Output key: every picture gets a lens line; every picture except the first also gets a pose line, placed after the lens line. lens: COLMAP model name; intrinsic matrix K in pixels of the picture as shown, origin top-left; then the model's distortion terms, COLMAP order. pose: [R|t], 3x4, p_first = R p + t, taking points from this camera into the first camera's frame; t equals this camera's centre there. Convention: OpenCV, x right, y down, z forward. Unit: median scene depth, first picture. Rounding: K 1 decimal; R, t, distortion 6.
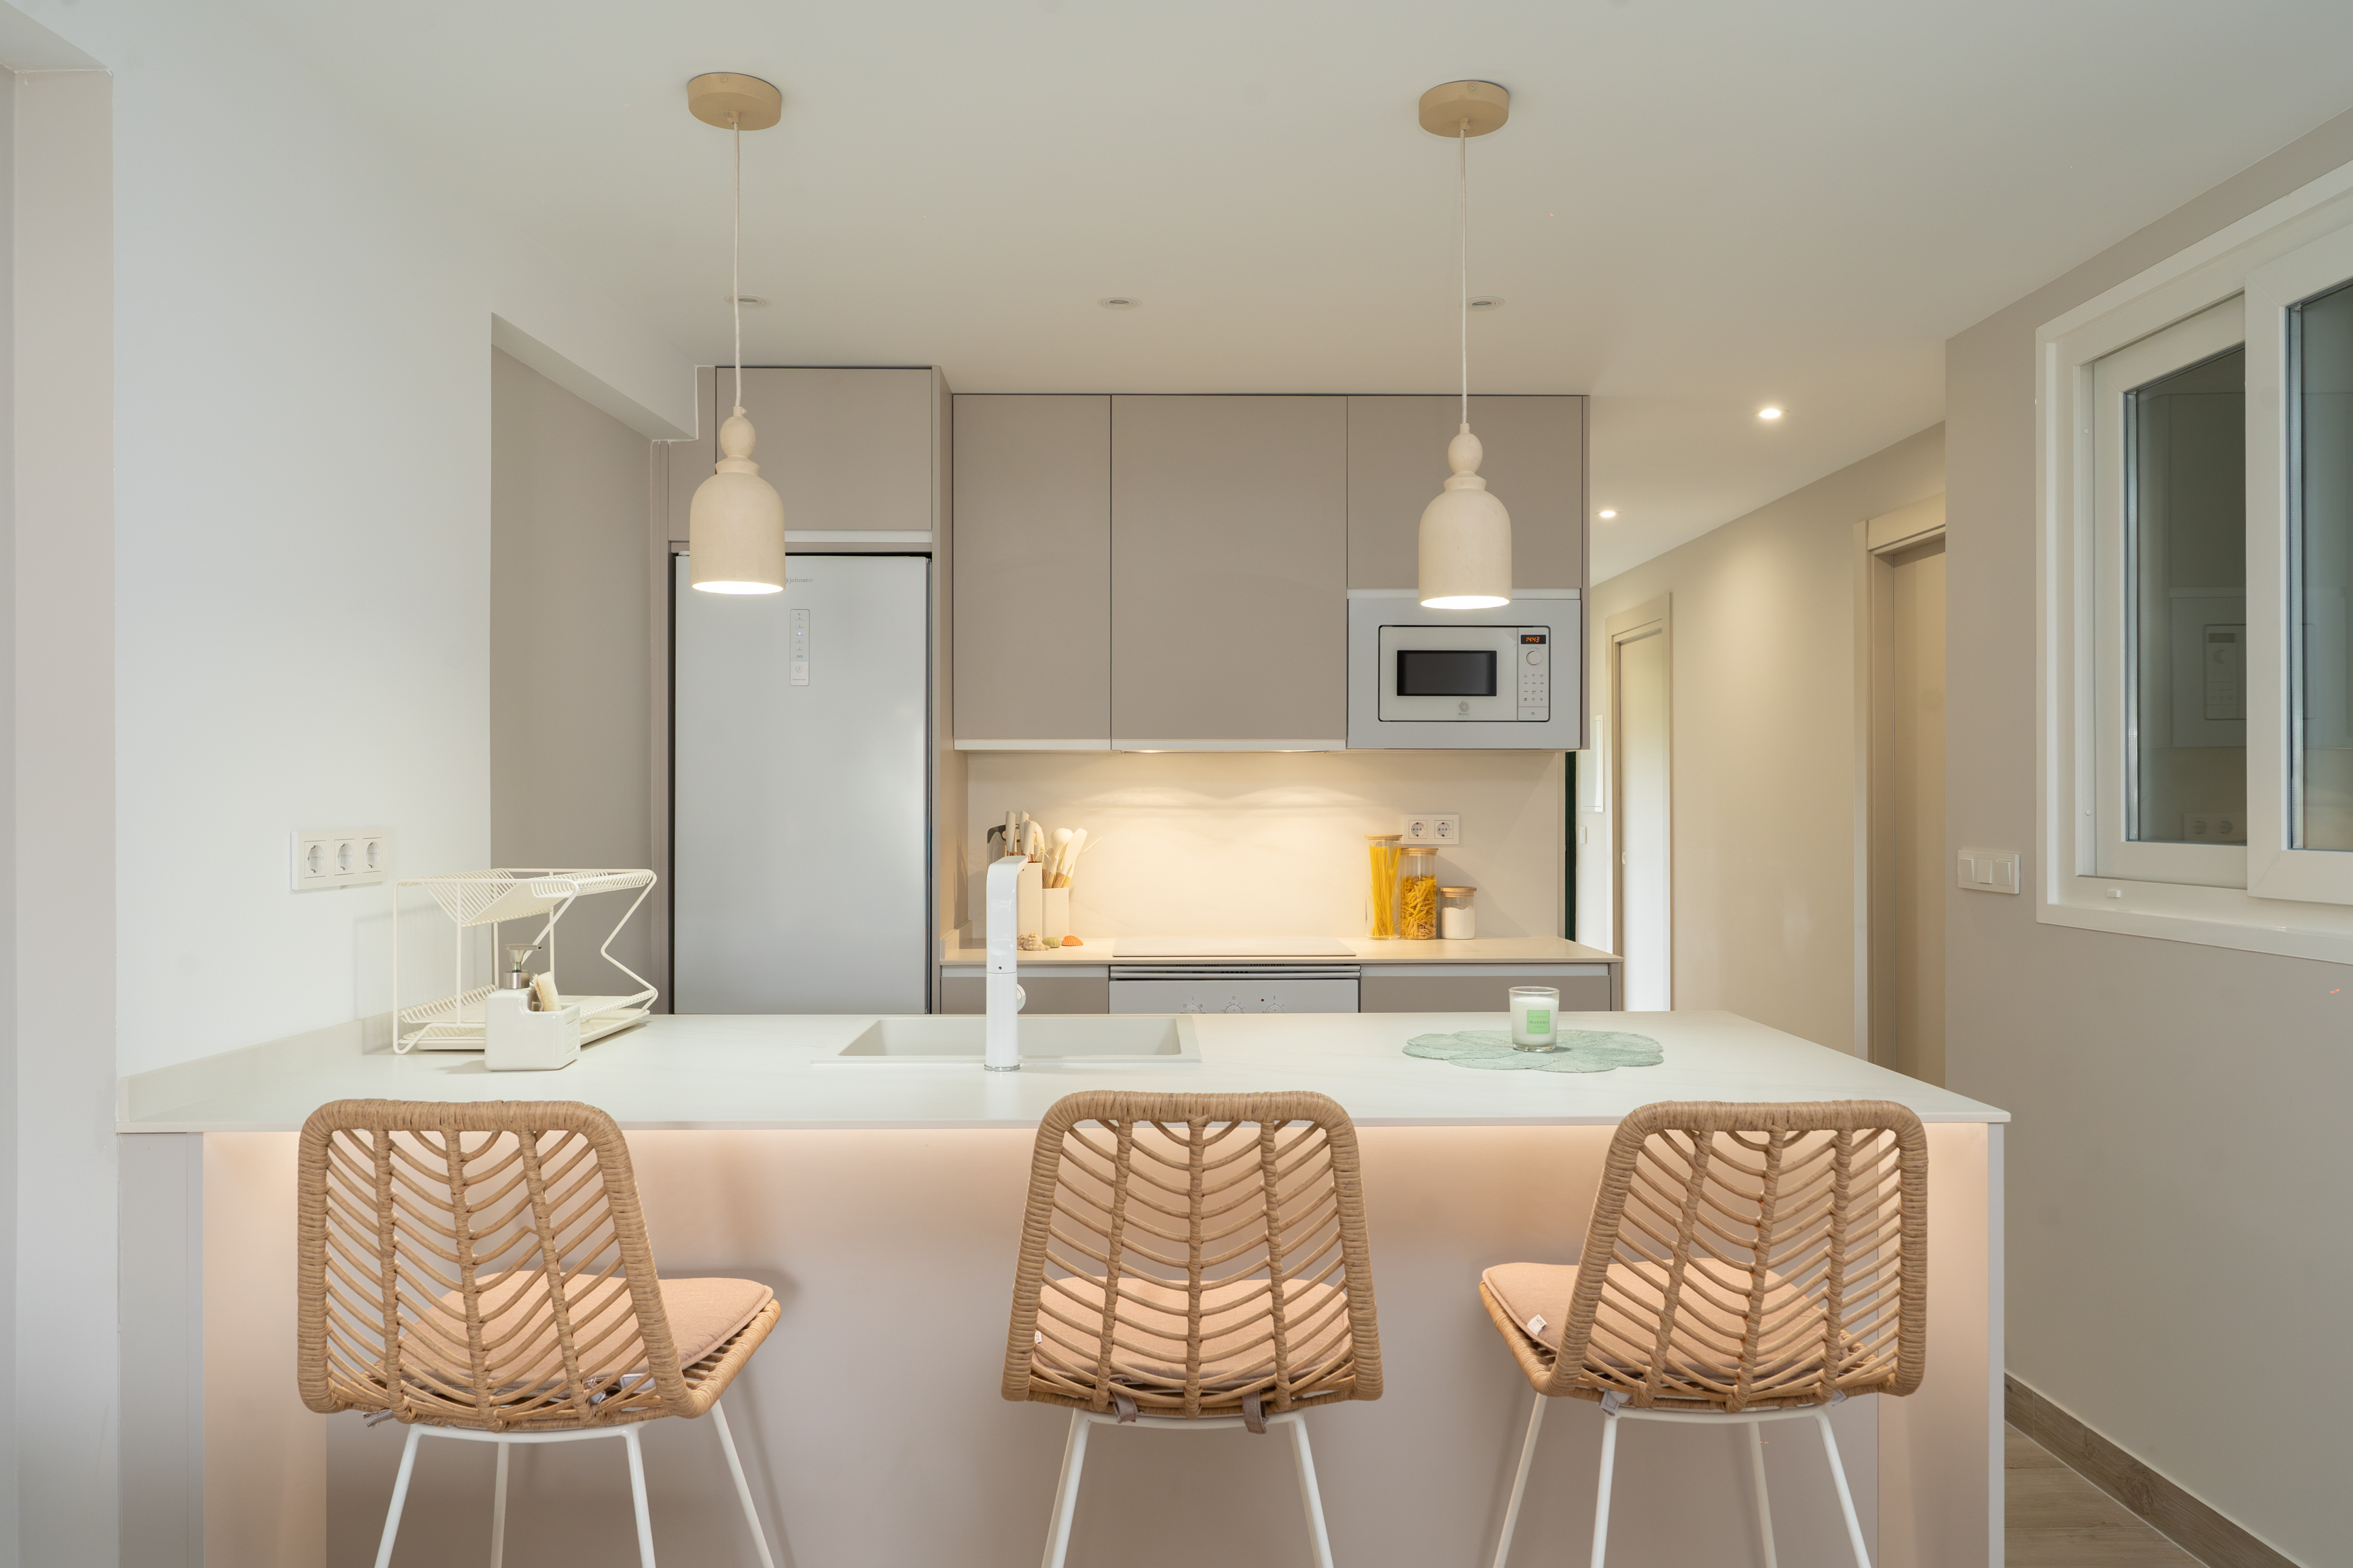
lens RADIAL K [[1638.0, 0, 1165.7], [0, 1638.0, 797.6], [0, 0, 1]] dist [0.005057, 0.000654]
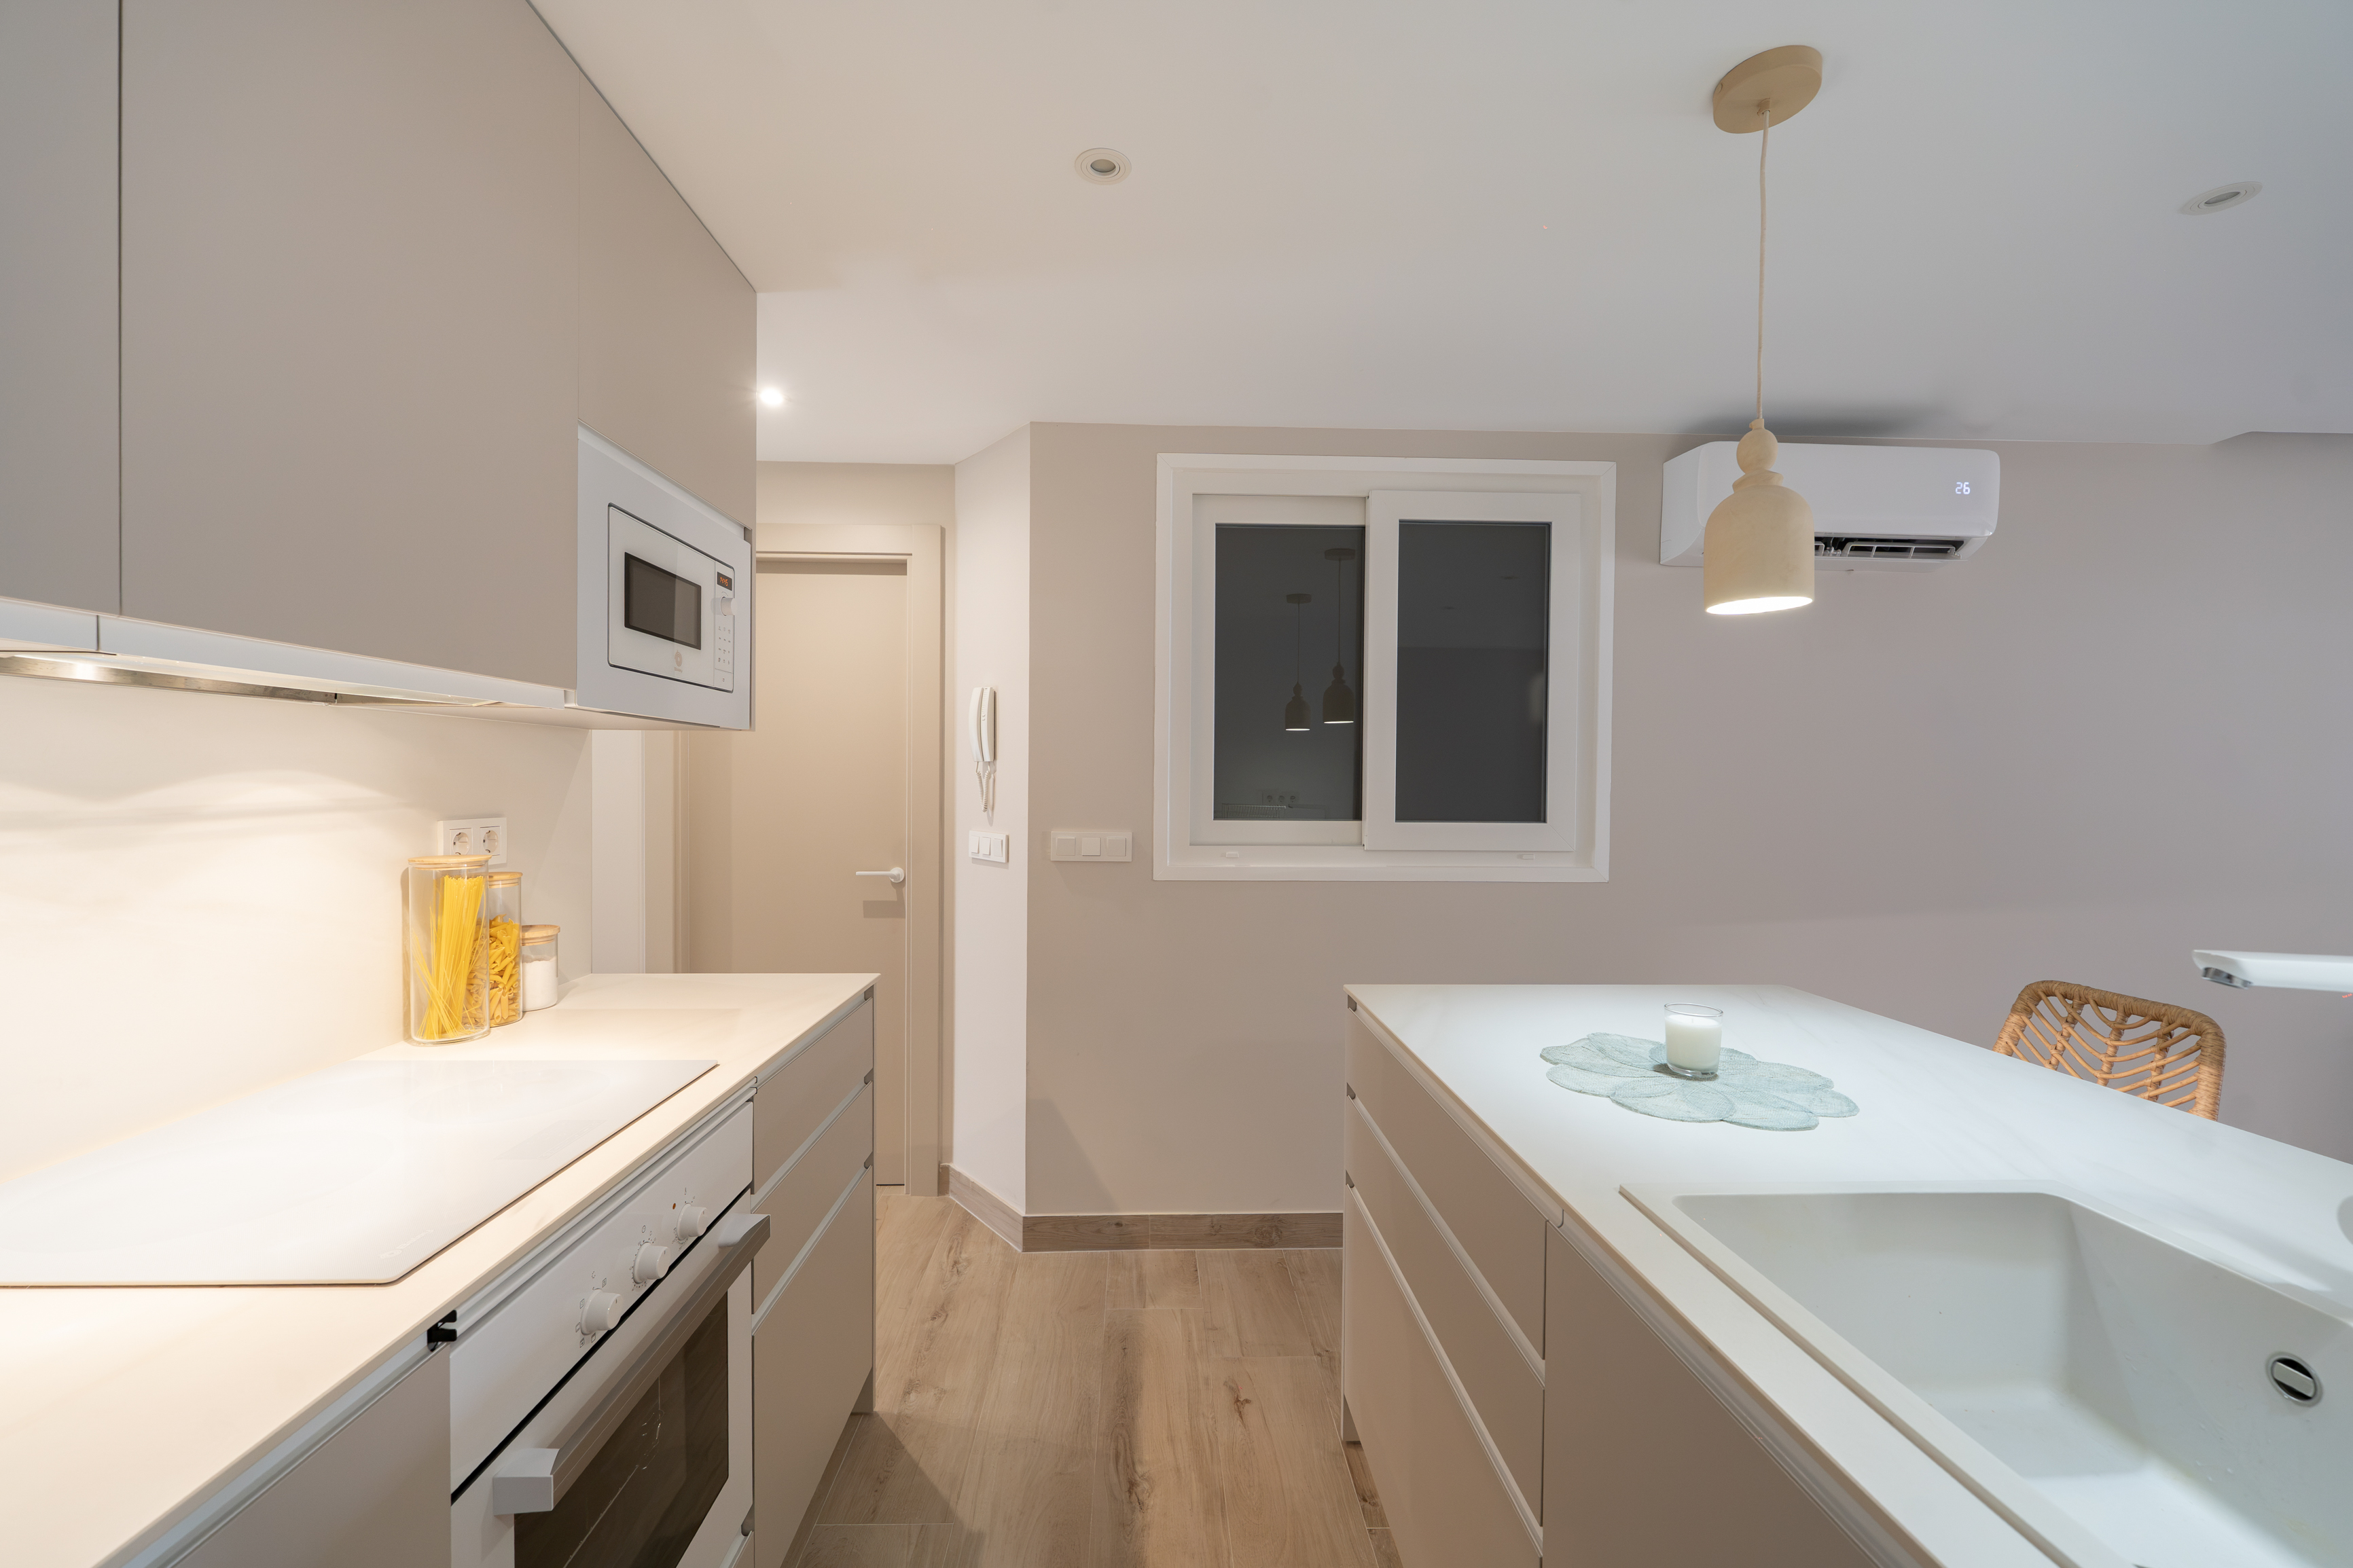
lens RADIAL K [[956.3, 0, 1154.4], [0, 956.3, 785.9], [0, 0, 1]] dist [0.000897, 0.000139]
pose [[-0.030221, -0.007771, 0.999513, -0.231343], [-0.012378, 0.999896, 0.007400, -0.008606], [-0.999467, -0.012148, -0.030314, 0.832473]]
